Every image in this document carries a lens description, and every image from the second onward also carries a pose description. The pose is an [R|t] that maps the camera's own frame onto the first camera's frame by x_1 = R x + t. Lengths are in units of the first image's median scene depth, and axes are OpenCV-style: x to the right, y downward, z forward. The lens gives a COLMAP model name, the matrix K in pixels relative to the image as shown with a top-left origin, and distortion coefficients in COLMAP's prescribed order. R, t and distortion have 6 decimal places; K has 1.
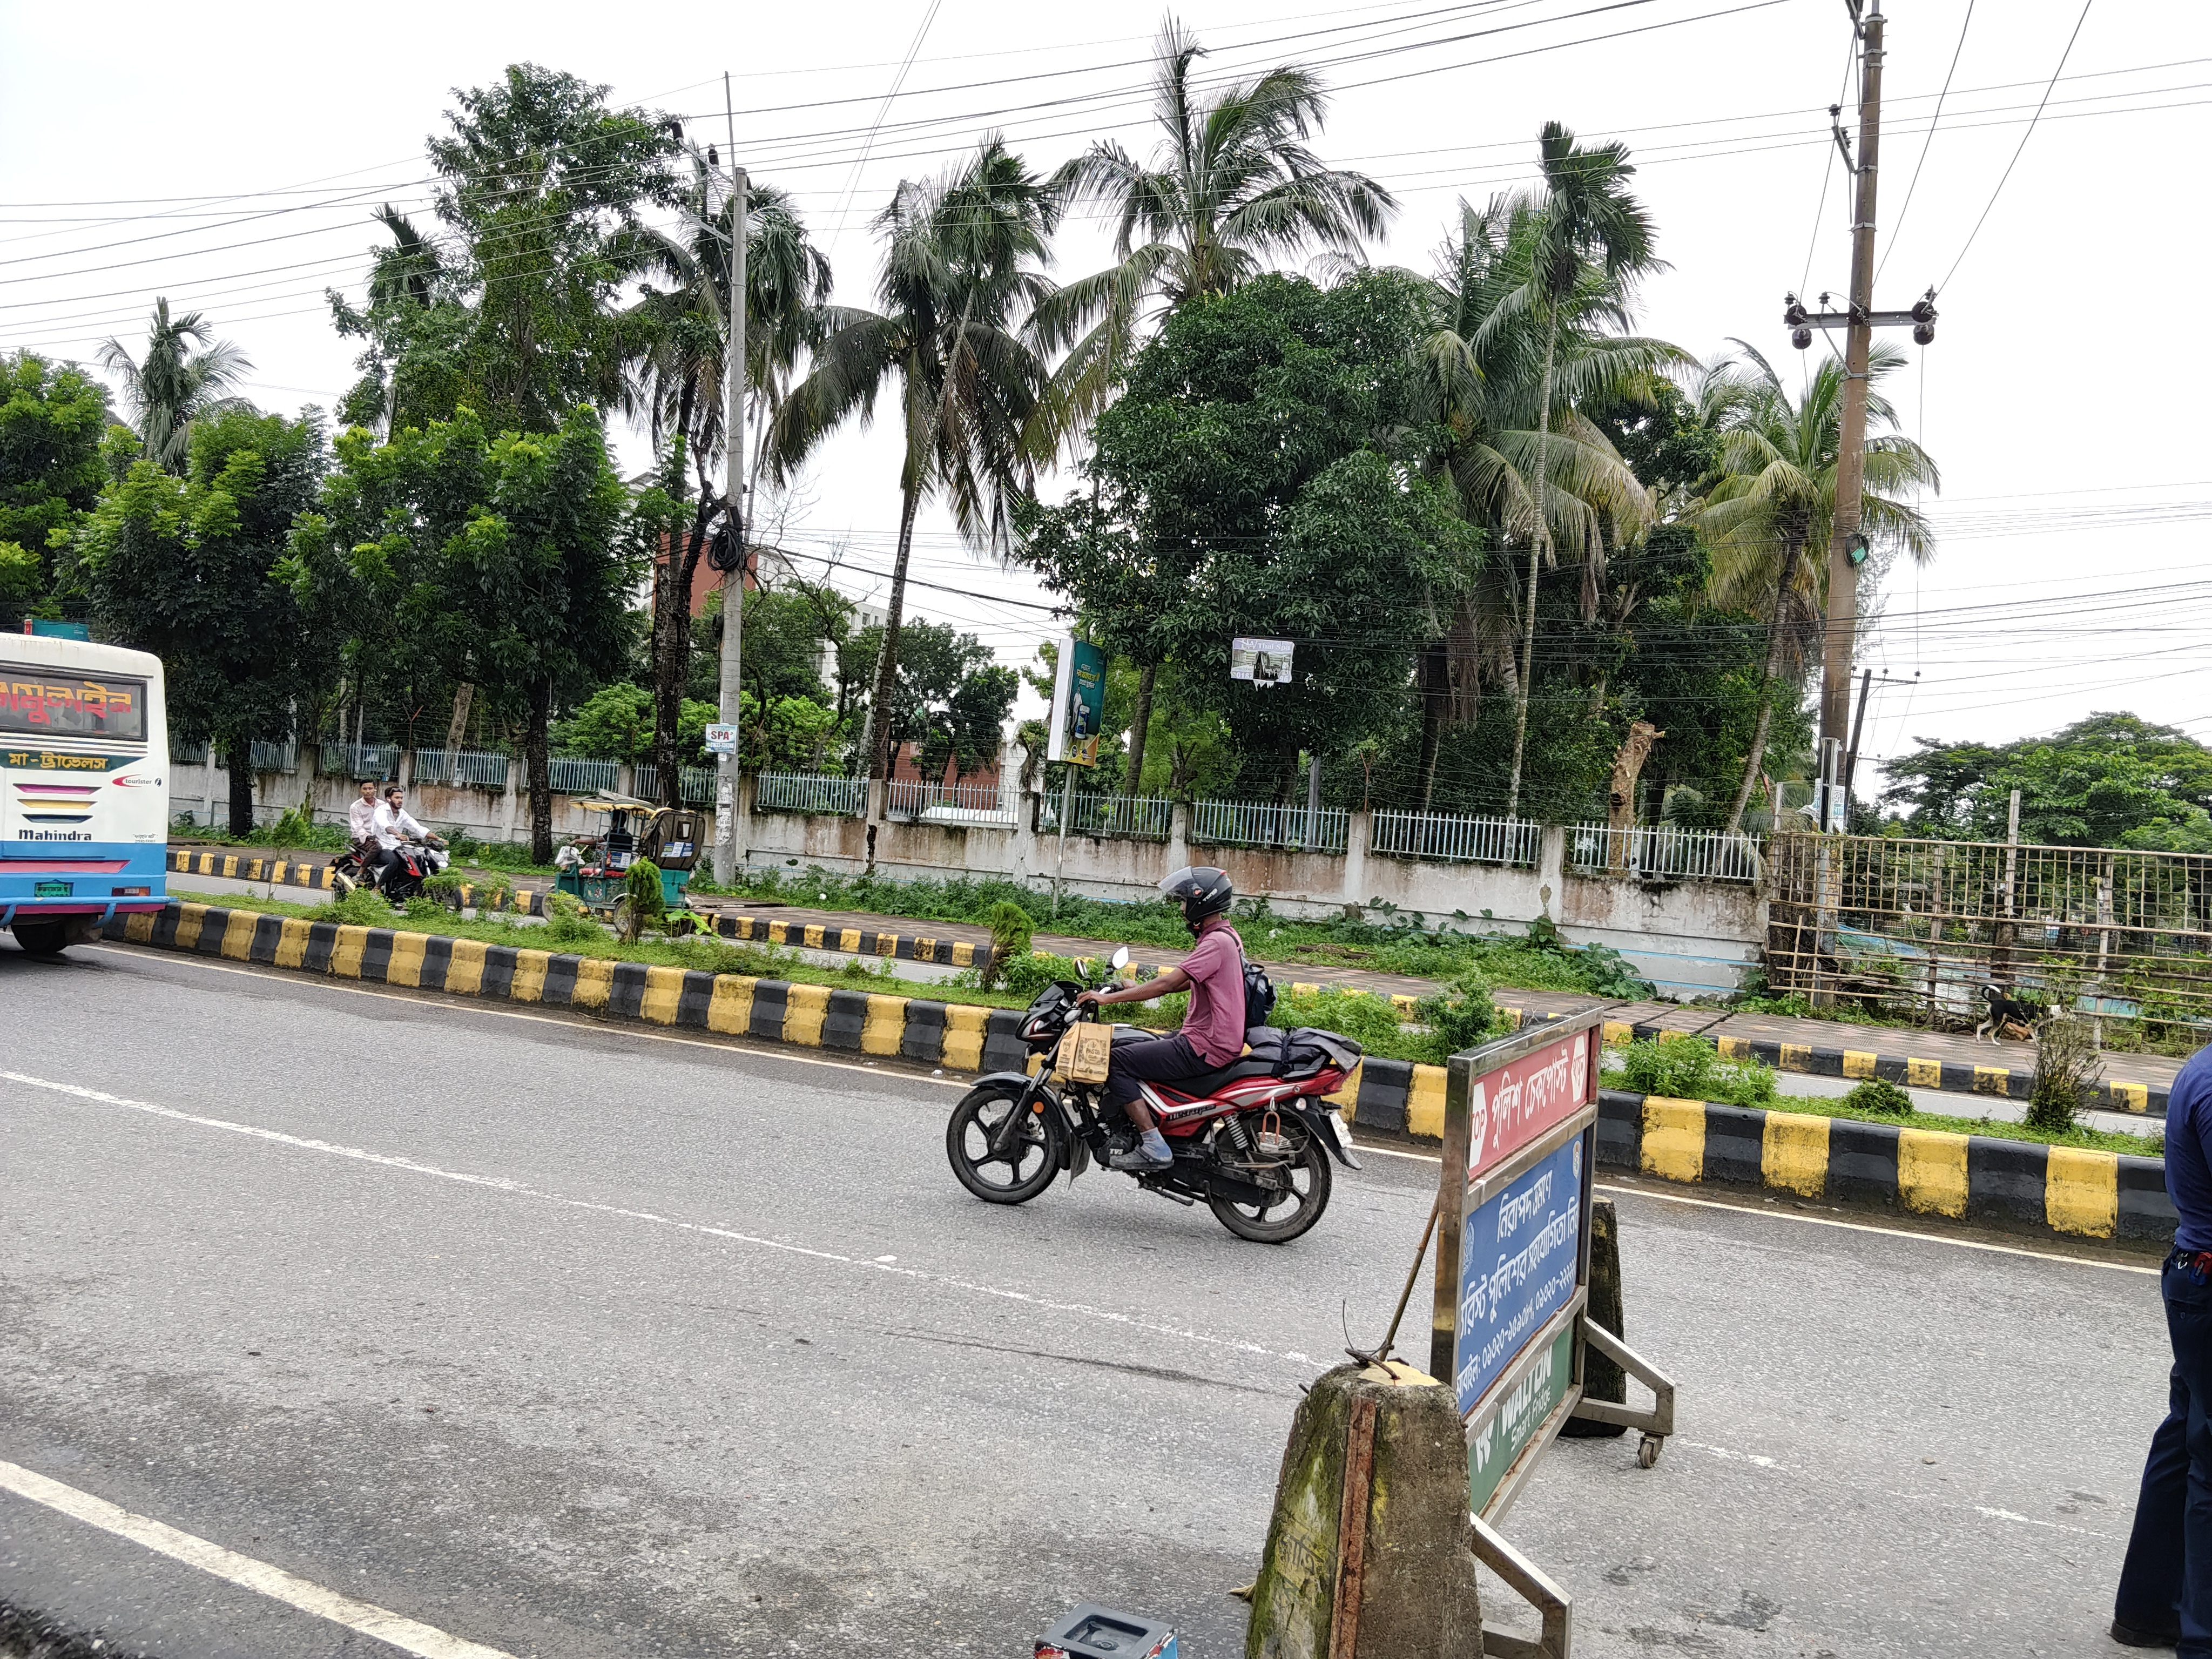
lens RADIAL K [[1768.4, 0, 1106.0], [0, 1768.4, 829.5], [0, 0, 1]] dist [0.116631, -0.209098]
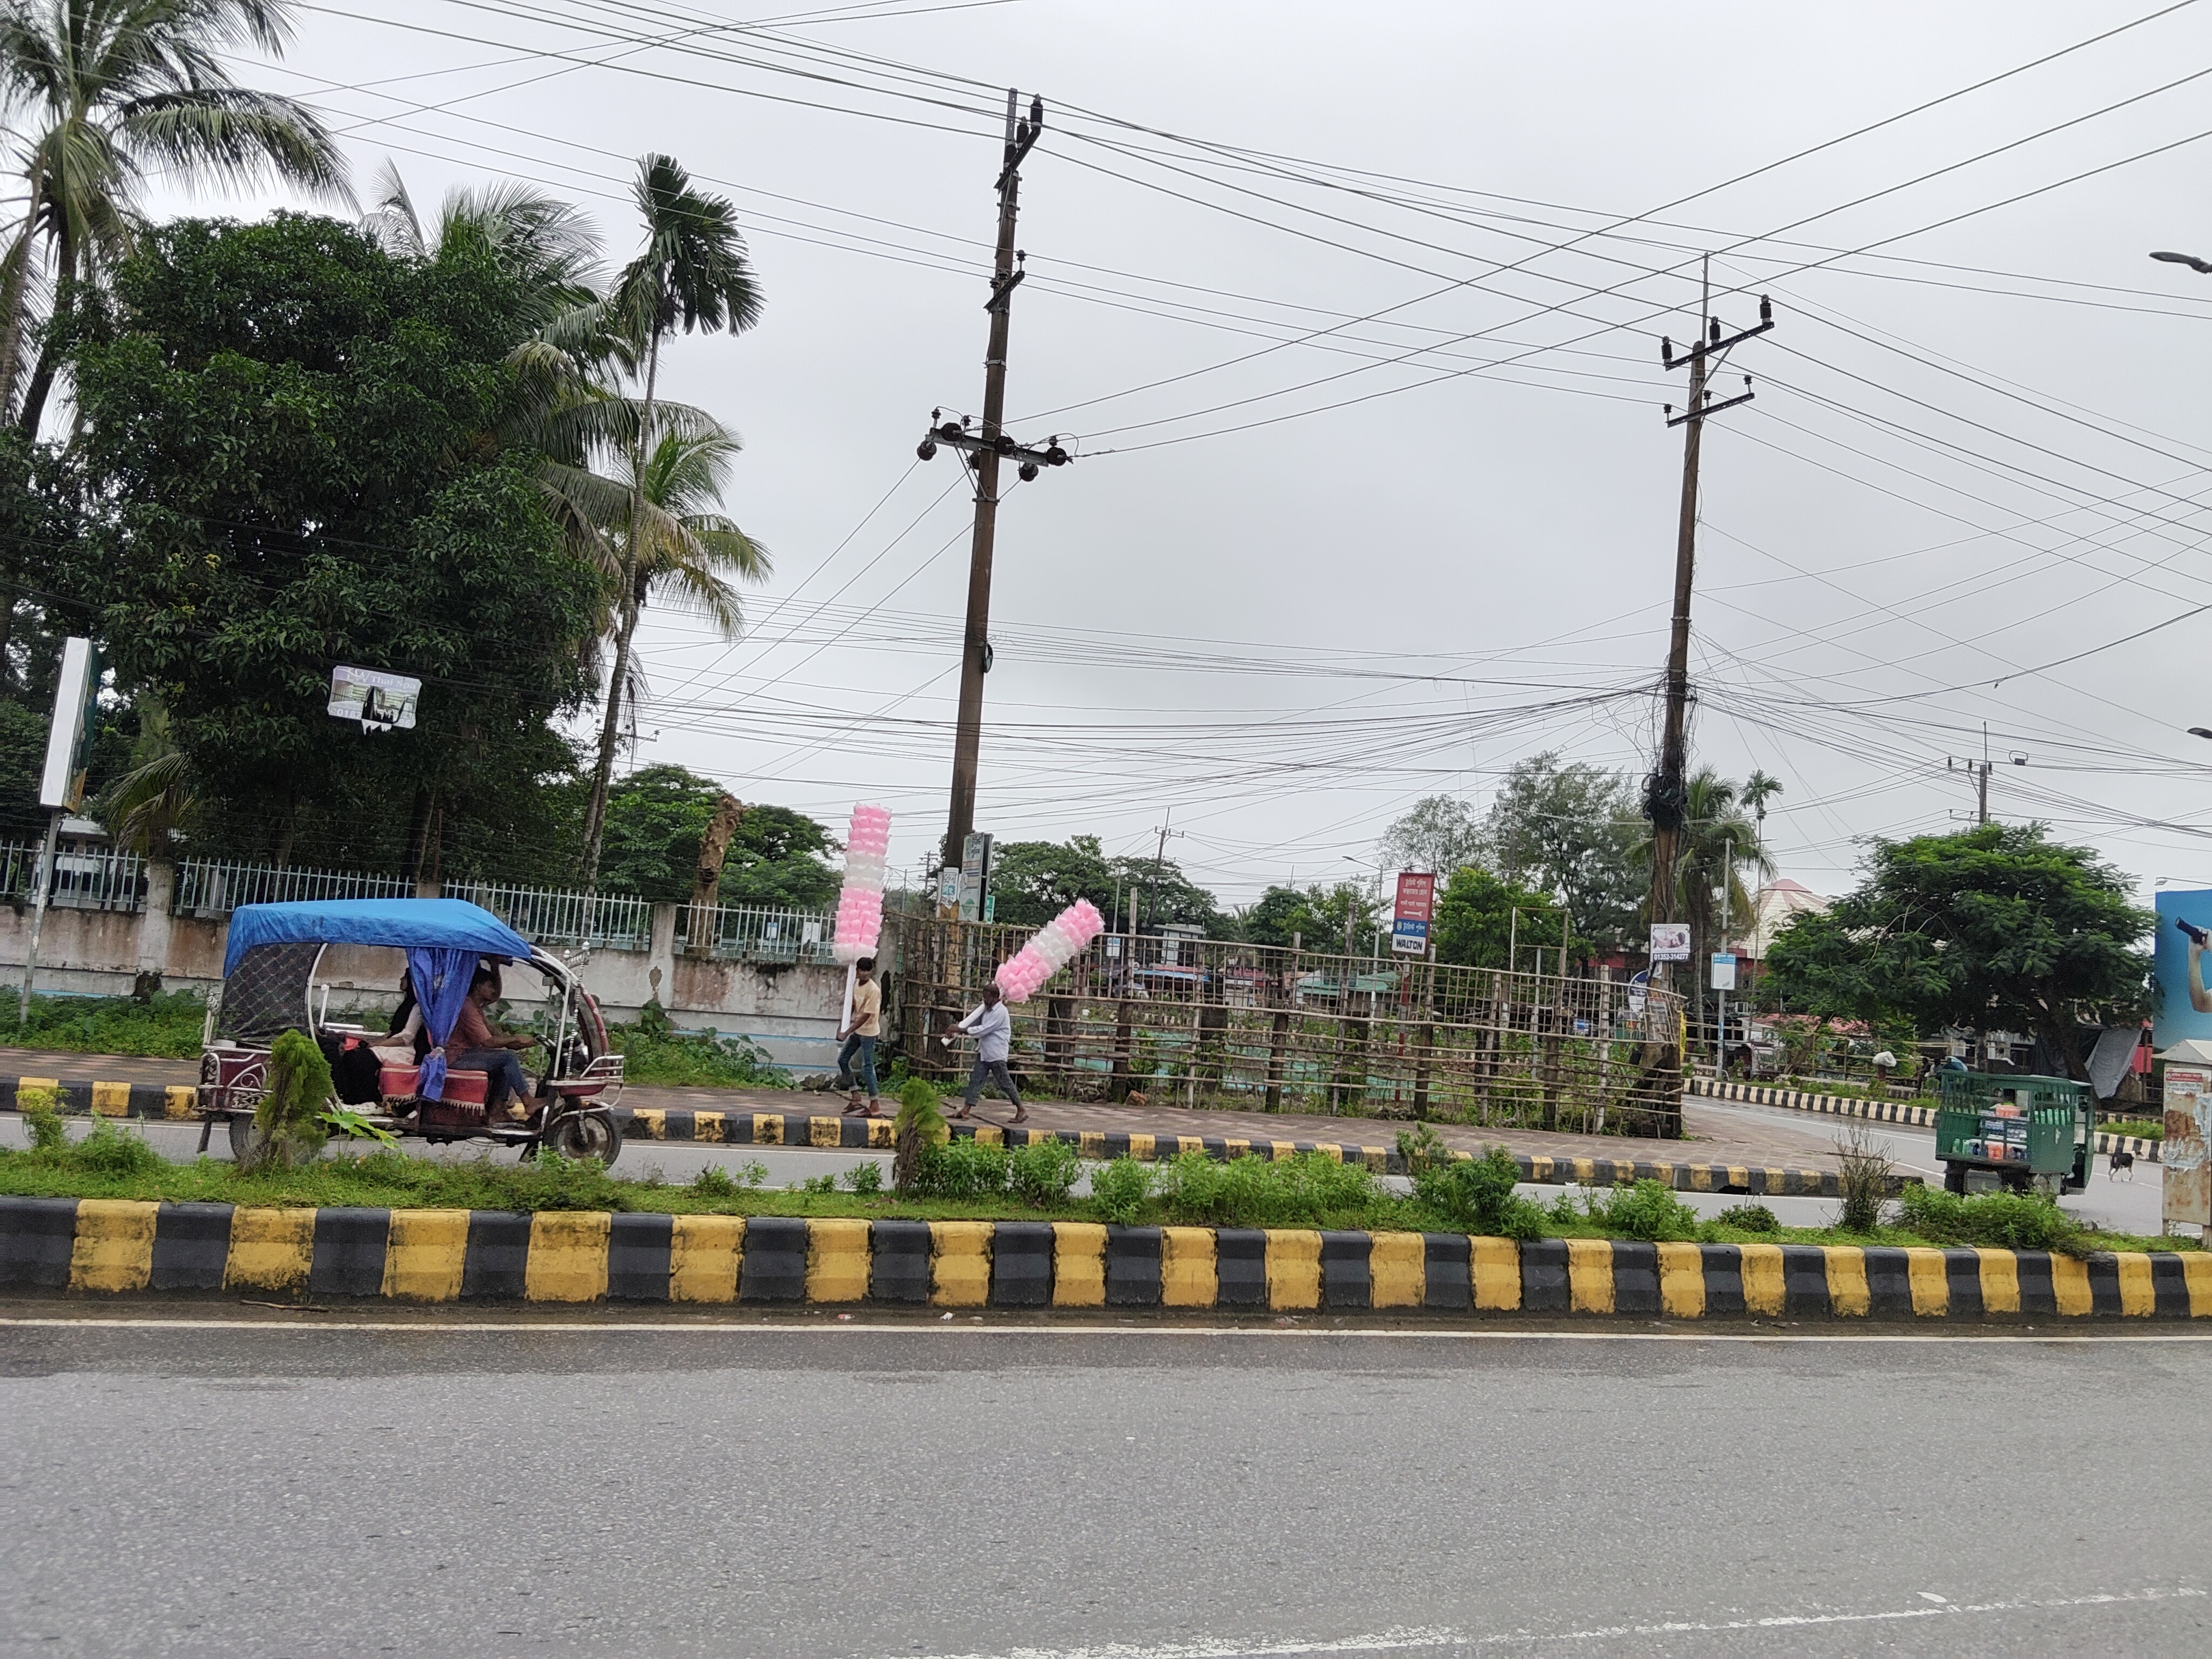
lens RADIAL K [[1768.4, 0, 1106.0], [0, 1768.4, 829.5], [0, 0, 1]] dist [0.116631, -0.209098]
pose [[0.668418, 0.039325, 0.742745, -0.299816], [-0.032167, 0.999195, -0.023955, -0.026999], [-0.743090, -0.007880, 0.669145, 0.207429]]
